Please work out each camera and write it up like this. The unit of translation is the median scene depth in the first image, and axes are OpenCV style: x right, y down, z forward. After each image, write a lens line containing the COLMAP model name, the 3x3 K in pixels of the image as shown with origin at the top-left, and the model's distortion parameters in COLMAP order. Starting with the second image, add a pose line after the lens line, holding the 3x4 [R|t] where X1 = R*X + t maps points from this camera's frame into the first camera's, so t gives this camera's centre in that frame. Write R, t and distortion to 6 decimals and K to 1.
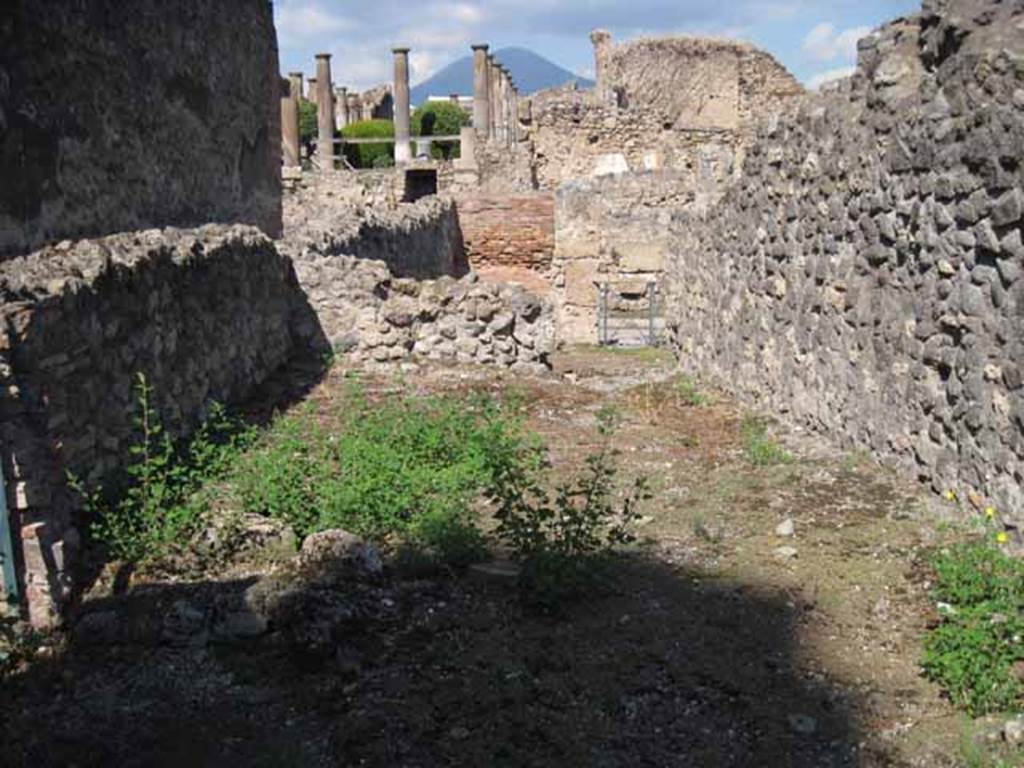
lens RADIAL K [[1060.6, 0, 519.3], [0, 1060.6, 391.1], [0, 0, 1]] dist [-0.094382, 0.000000]
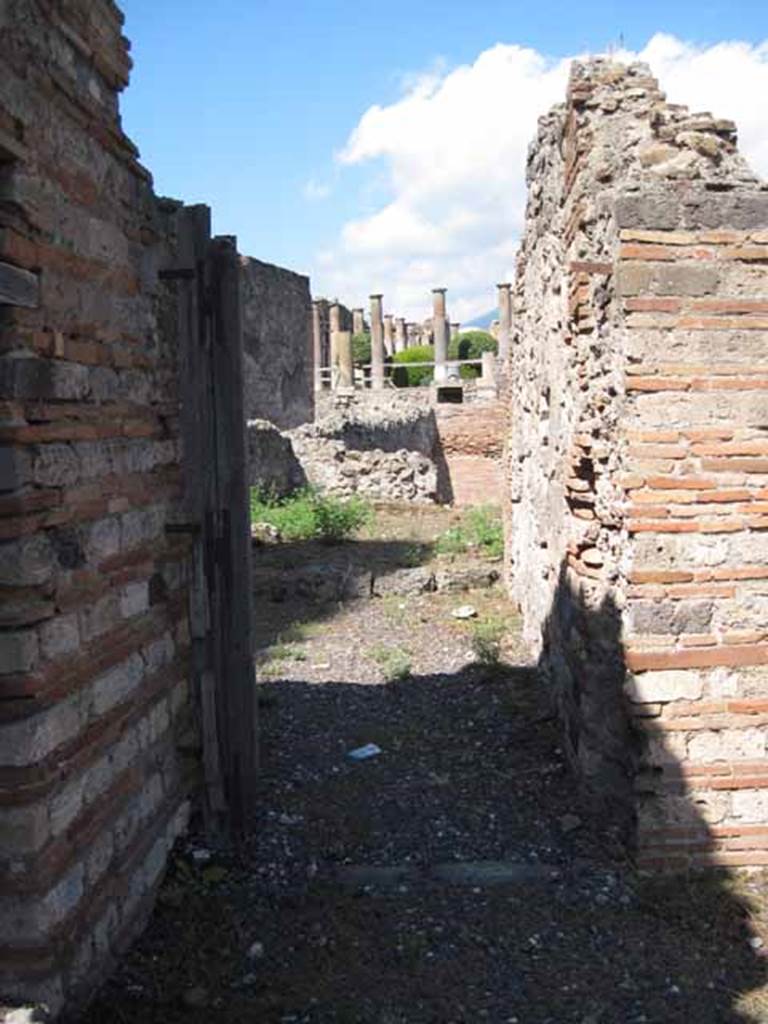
lens RADIAL K [[1060.6, 0, 426.1], [0, 1060.6, 503.8], [0, 0, 1]] dist [-0.094382, 0.000000]
pose [[0.985781, -0.001600, -0.168025, 0.179746], [-0.014541, 0.995391, -0.094786, 0.086375], [0.167402, 0.095882, 0.981215, -0.413283]]
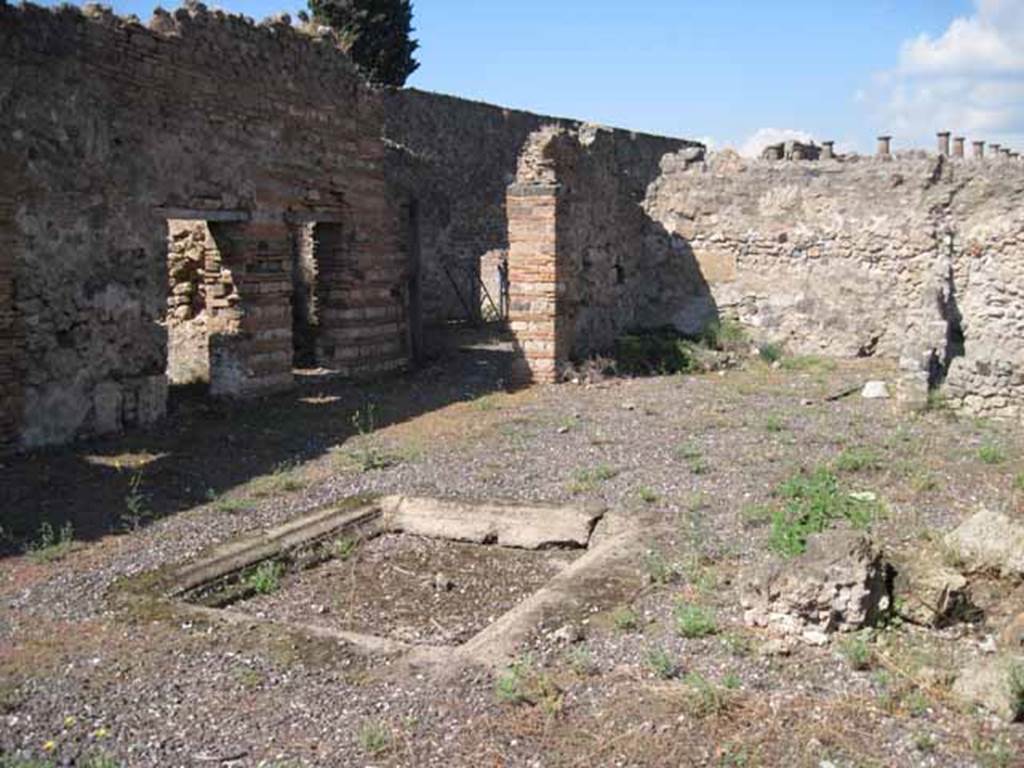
lens RADIAL K [[1060.6, 0, 519.9], [0, 1060.6, 387.0], [0, 0, 1]] dist [-0.094382, 0.000000]
pose [[0.829698, 0.082738, -0.552047, 0.614058], [-0.110032, 0.993792, -0.016428, 0.157821], [0.547261, 0.074373, 0.833651, -0.817204]]
